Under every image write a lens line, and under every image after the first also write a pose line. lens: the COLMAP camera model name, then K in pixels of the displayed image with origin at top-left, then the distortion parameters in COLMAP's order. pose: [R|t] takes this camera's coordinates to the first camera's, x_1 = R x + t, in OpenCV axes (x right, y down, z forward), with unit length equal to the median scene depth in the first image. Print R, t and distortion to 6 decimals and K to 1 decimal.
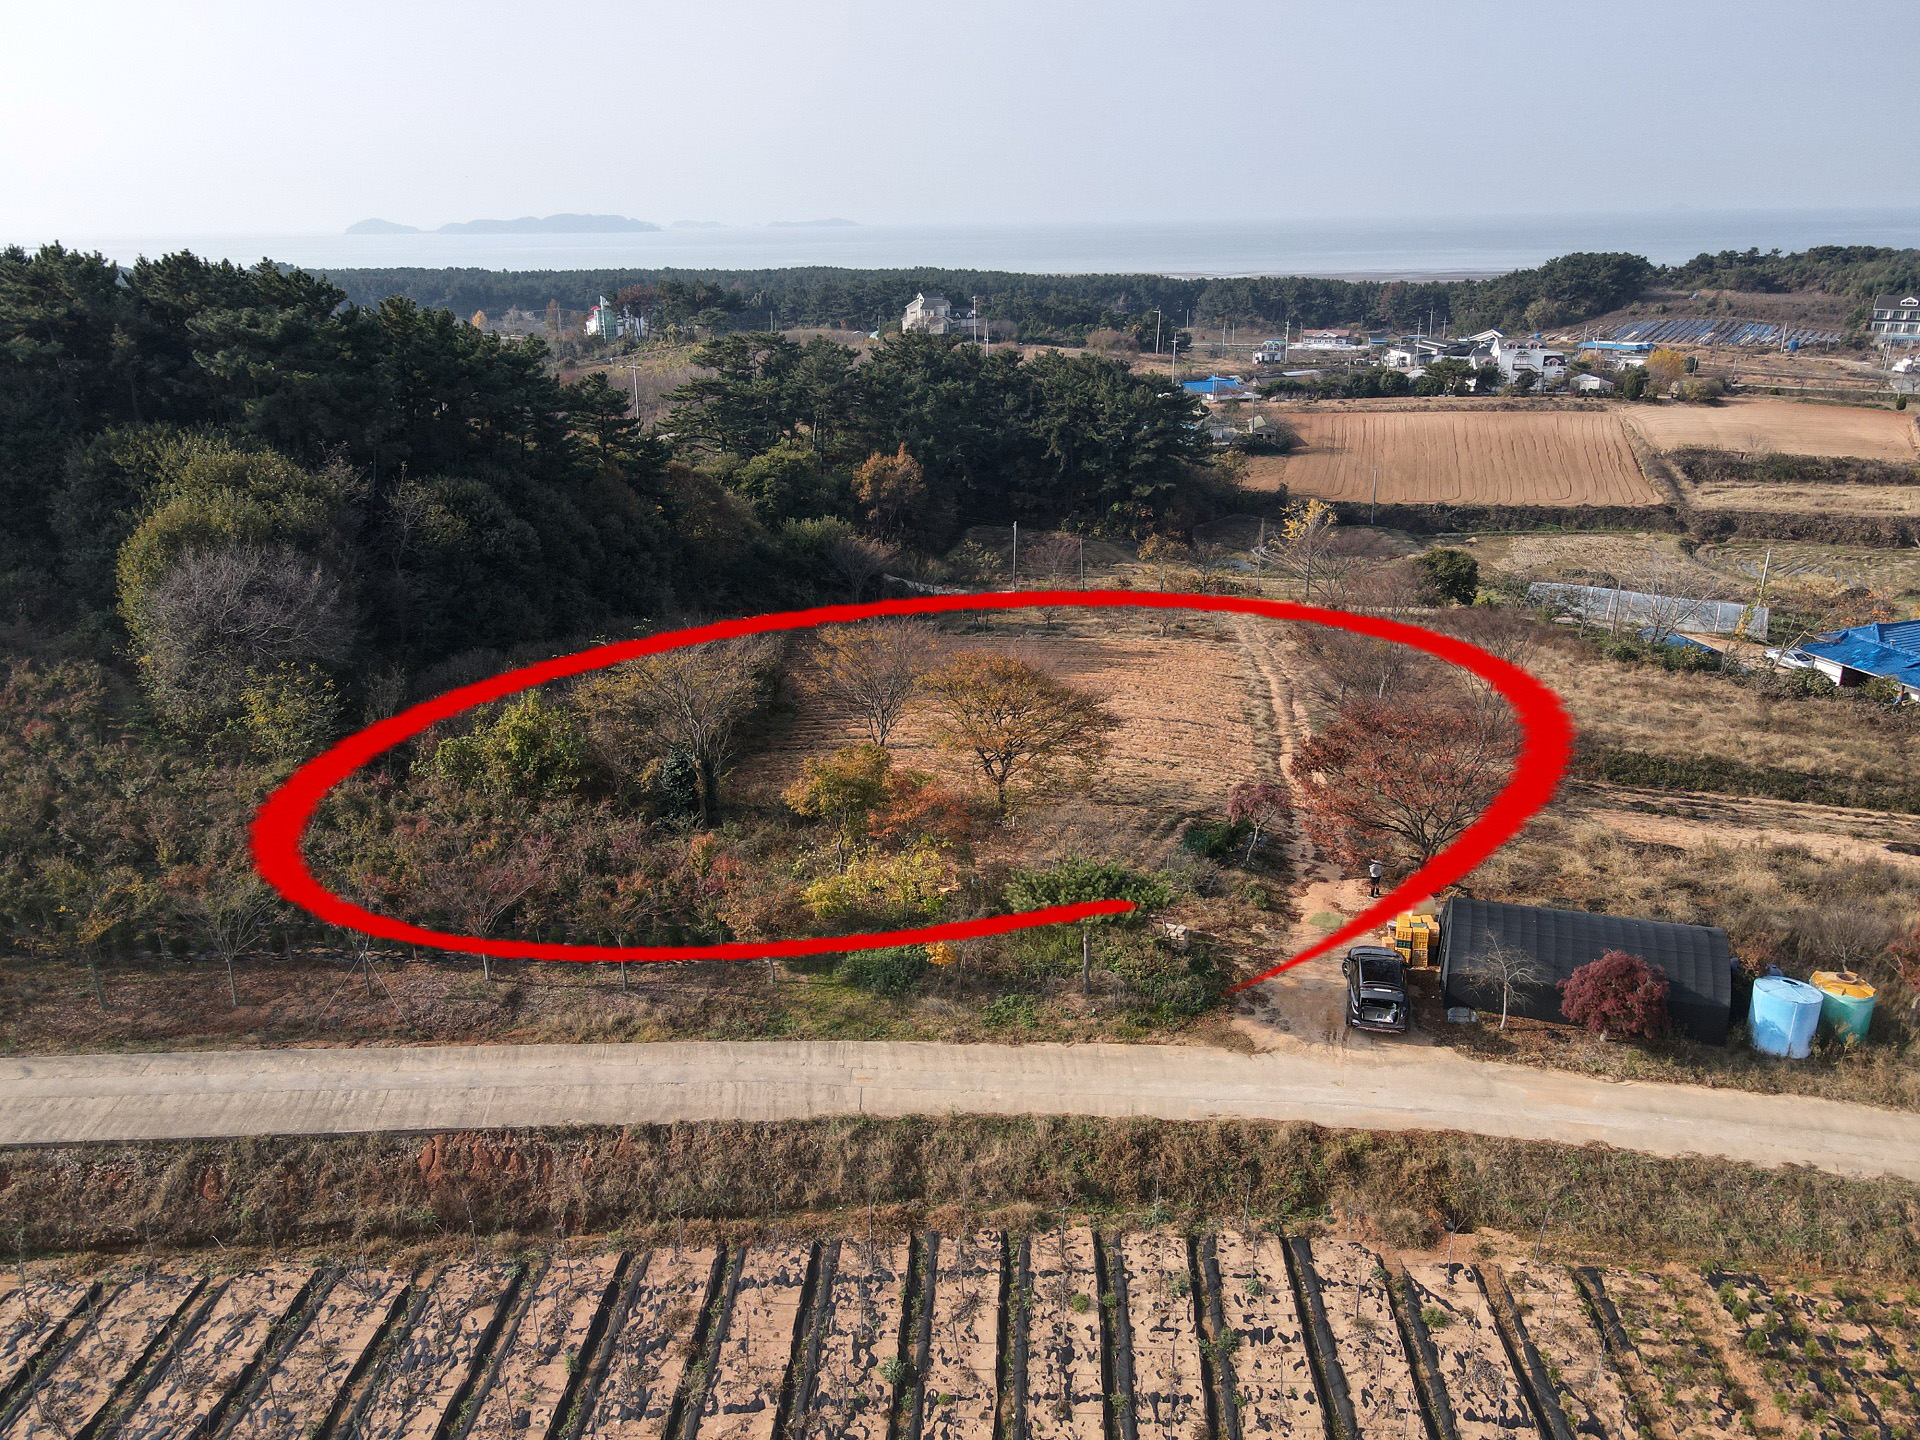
lens RADIAL K [[1357.8, 0, 972.6], [0, 1357.8, 710.6], [0, 0, 1]] dist [-0.009106, -0.003500]
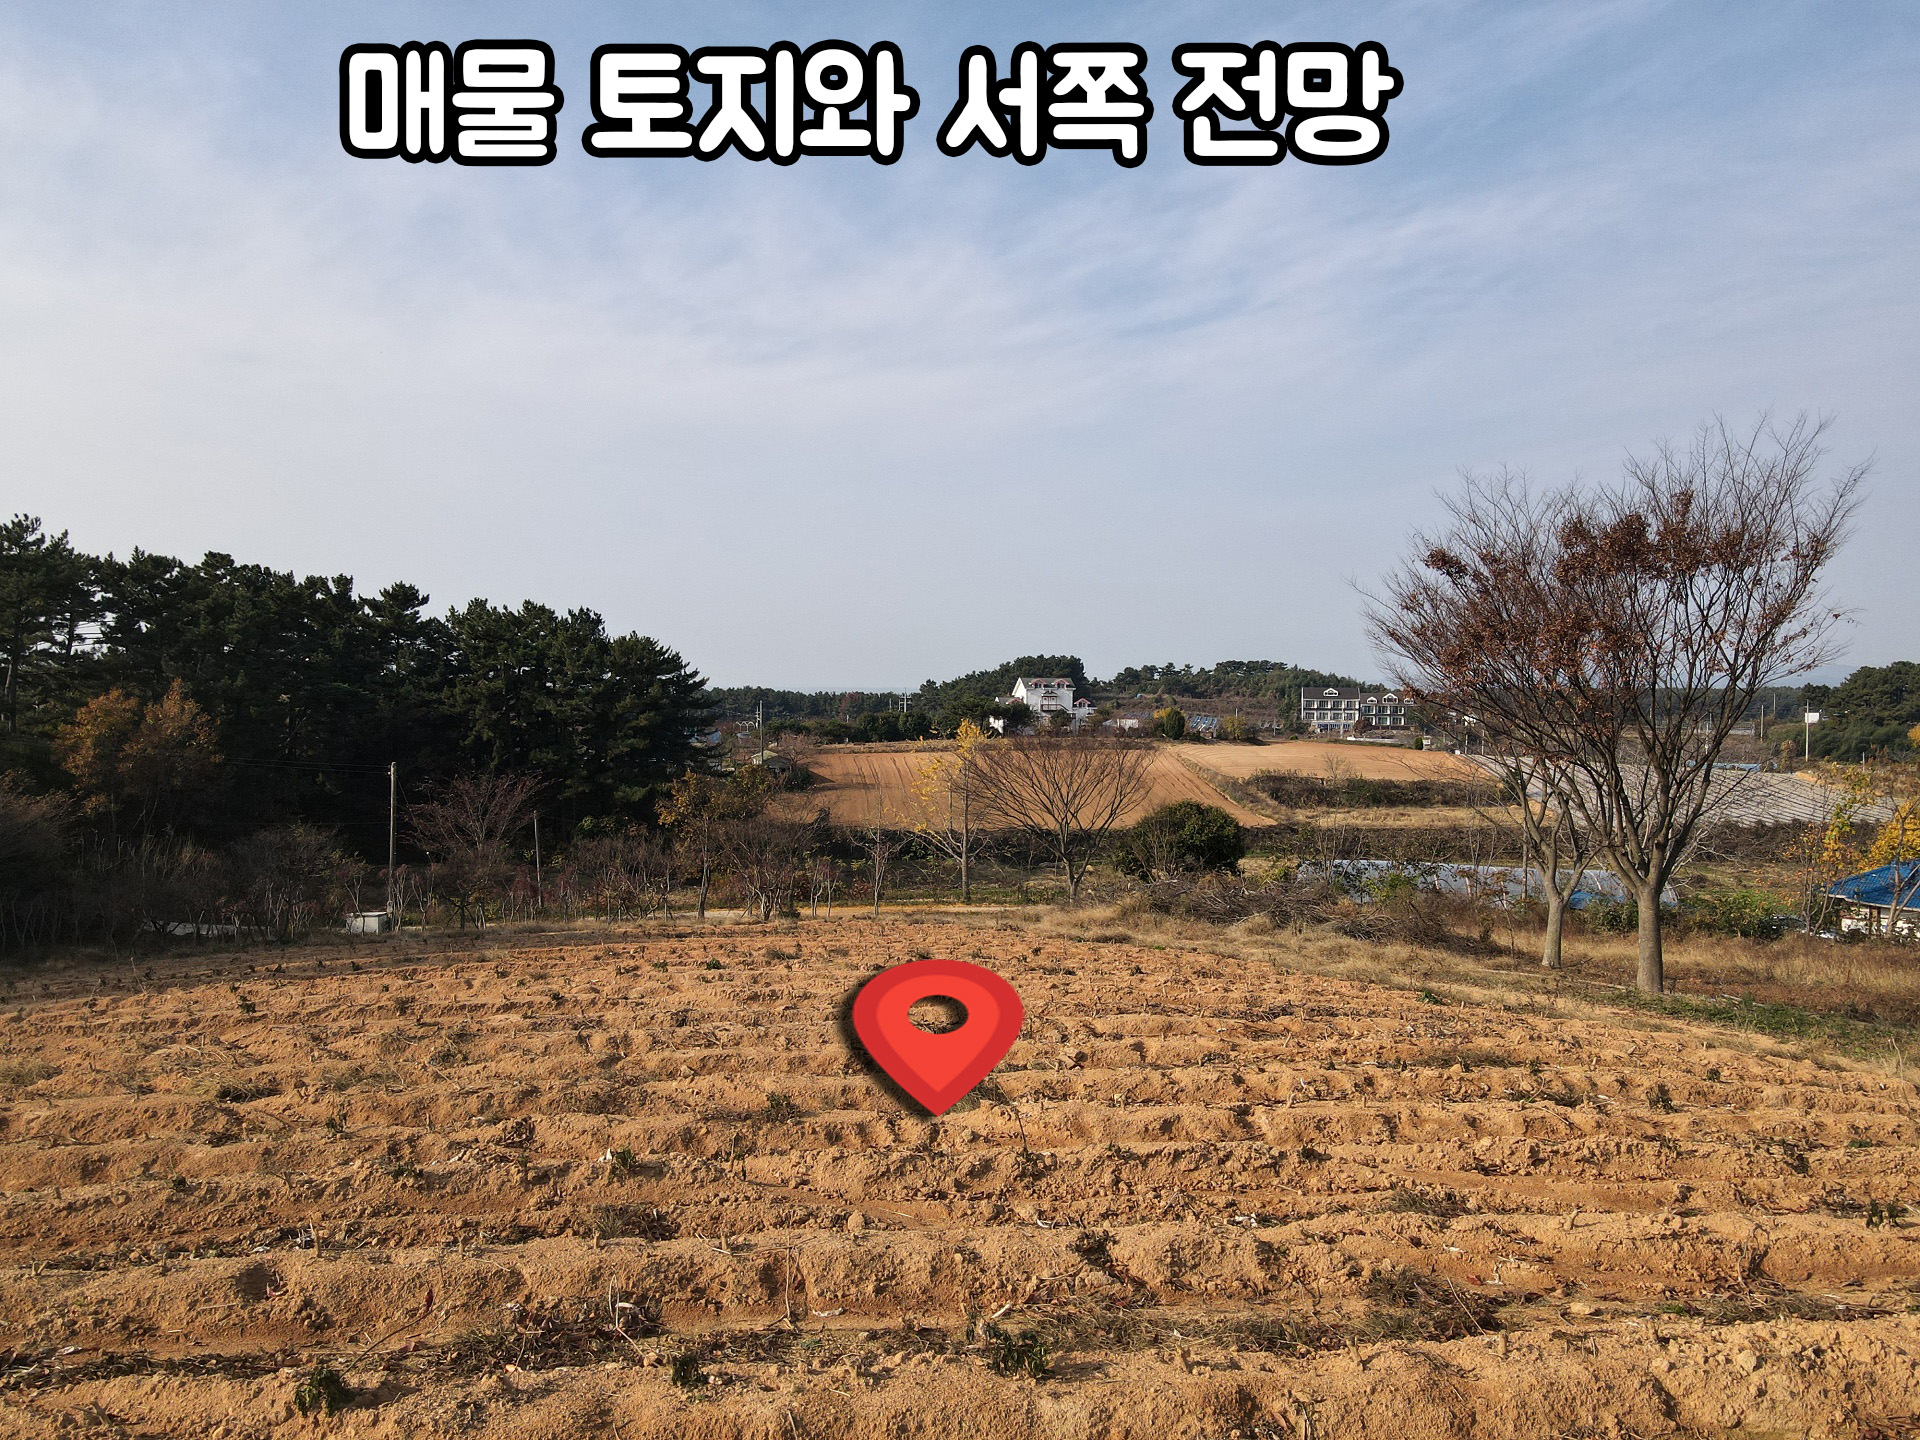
lens RADIAL K [[1368.3, 0, 960.0], [0, 1368.3, 720.0], [0, 0, 1]] dist [-0.008238, 0.000126]
pose [[0.924817, 0.011310, 0.380243, 0.020190], [0.108477, 0.950216, -0.292098, 0.004978], [-0.364617, 0.311385, 0.877550, 0.302198]]
